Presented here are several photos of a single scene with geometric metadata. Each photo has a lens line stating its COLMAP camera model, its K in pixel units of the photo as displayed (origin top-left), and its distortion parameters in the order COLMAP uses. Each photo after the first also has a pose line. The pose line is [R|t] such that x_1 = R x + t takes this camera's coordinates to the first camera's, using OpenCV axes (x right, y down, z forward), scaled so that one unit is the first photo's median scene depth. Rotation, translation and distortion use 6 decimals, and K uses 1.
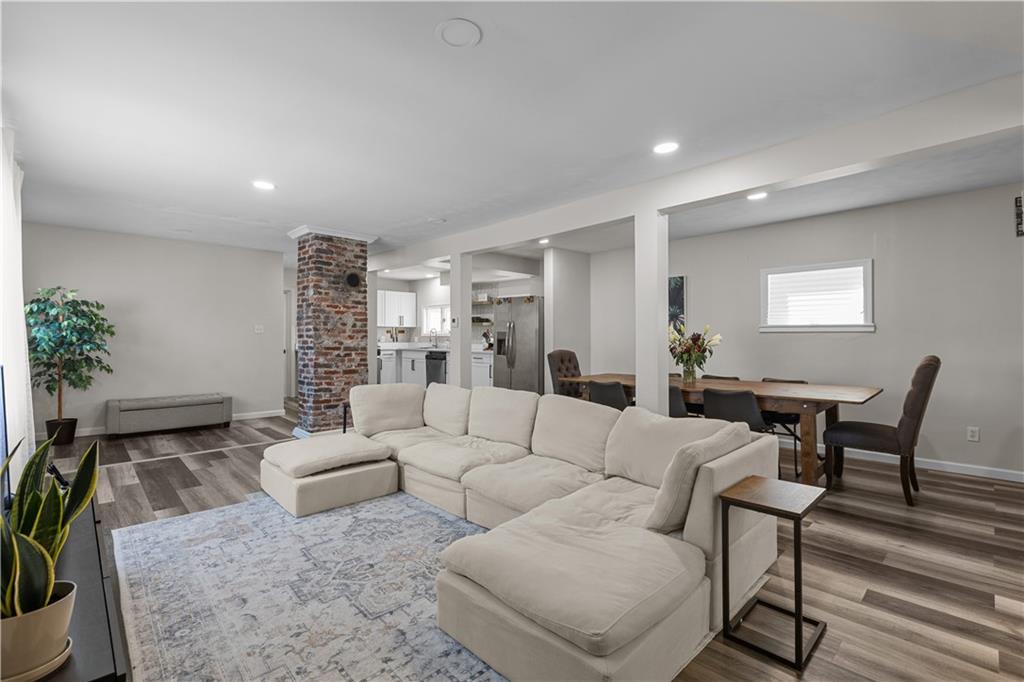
lens RADIAL K [[452.9, 0, 514.1], [0, 452.9, 338.9], [0, 0, 1]] dist [0.001902, -0.002794]
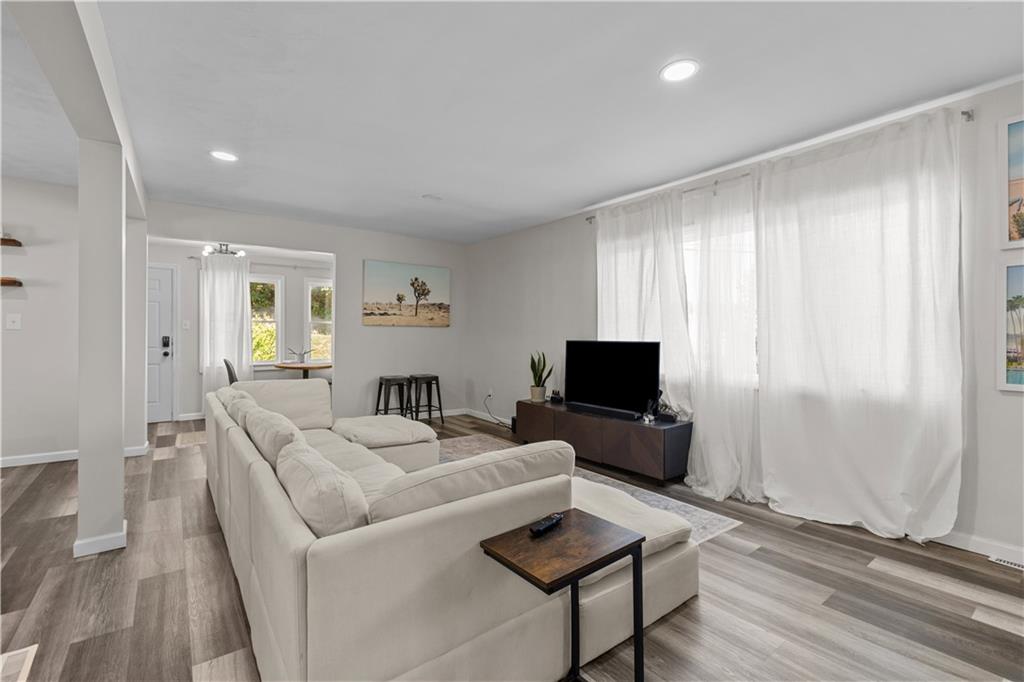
lens RADIAL K [[452.9, 0, 514.1], [0, 452.9, 338.9], [0, 0, 1]] dist [0.001902, -0.002794]
pose [[-0.993158, -0.005967, 0.116624, -0.323907], [-0.003474, 0.999761, 0.021562, 0.001404], [-0.116725, 0.021009, -0.992942, 1.303705]]
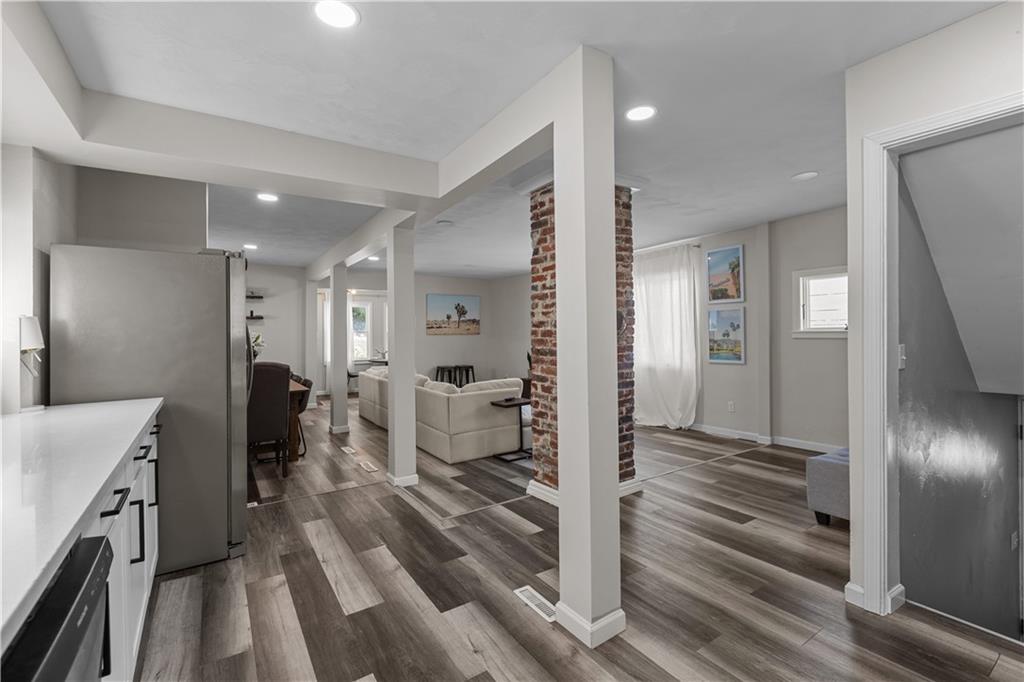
lens RADIAL K [[452.9, 0, 514.1], [0, 452.9, 338.9], [0, 0, 1]] dist [0.001902, -0.002794]
pose [[-0.983647, 0.008014, 0.179927, -0.509157], [0.012426, 0.999649, 0.023407, -0.030114], [-0.179676, 0.025260, -0.983401, 2.020231]]
